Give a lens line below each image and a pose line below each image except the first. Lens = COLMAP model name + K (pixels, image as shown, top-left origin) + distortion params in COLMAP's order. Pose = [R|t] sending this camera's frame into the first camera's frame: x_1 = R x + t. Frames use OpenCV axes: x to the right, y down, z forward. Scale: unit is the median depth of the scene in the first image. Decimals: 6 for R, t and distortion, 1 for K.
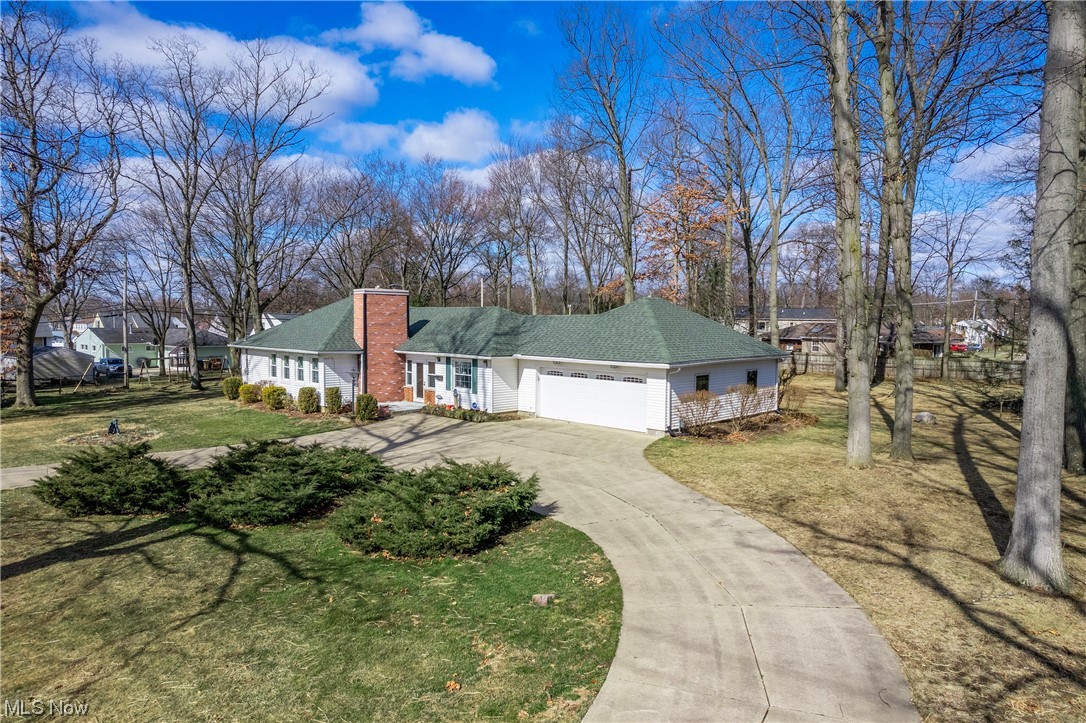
lens RADIAL K [[693.5, 0, 543.0], [0, 693.5, 361.5], [0, 0, 1]] dist [-0.079442, 0.040208]
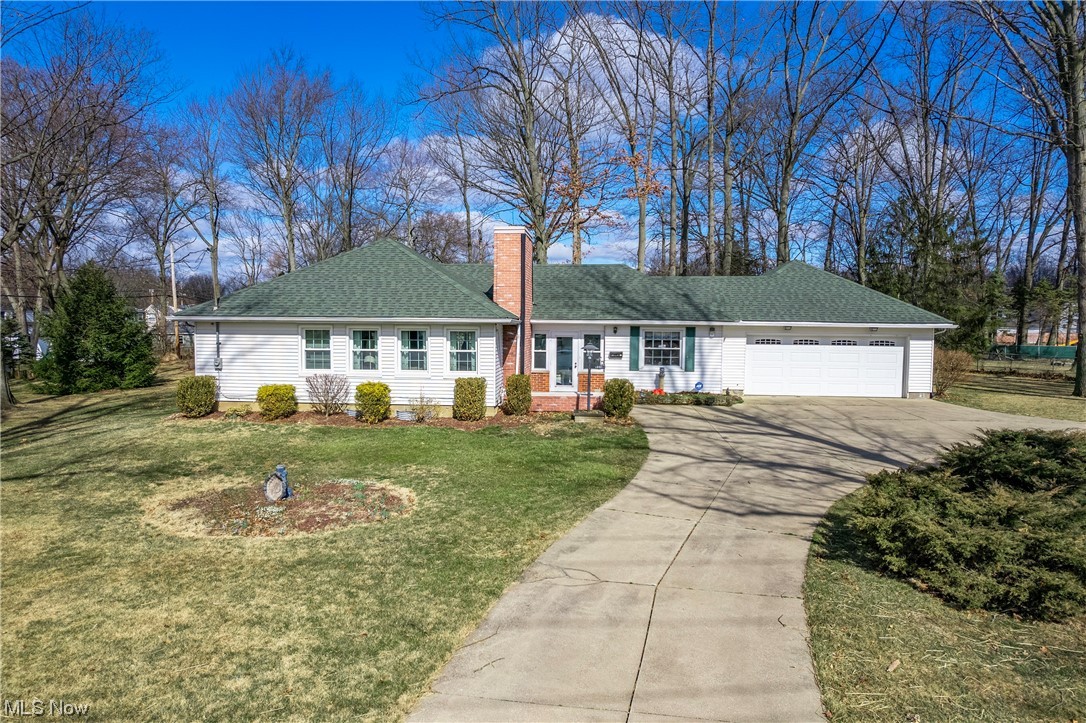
lens RADIAL K [[693.5, 0, 543.0], [0, 693.5, 361.5], [0, 0, 1]] dist [-0.079442, 0.040208]
pose [[0.770598, -0.038927, 0.636131, -0.674838], [0.037937, 0.999165, 0.015186, 0.016177], [-0.636191, 0.012430, 0.771431, 0.476253]]
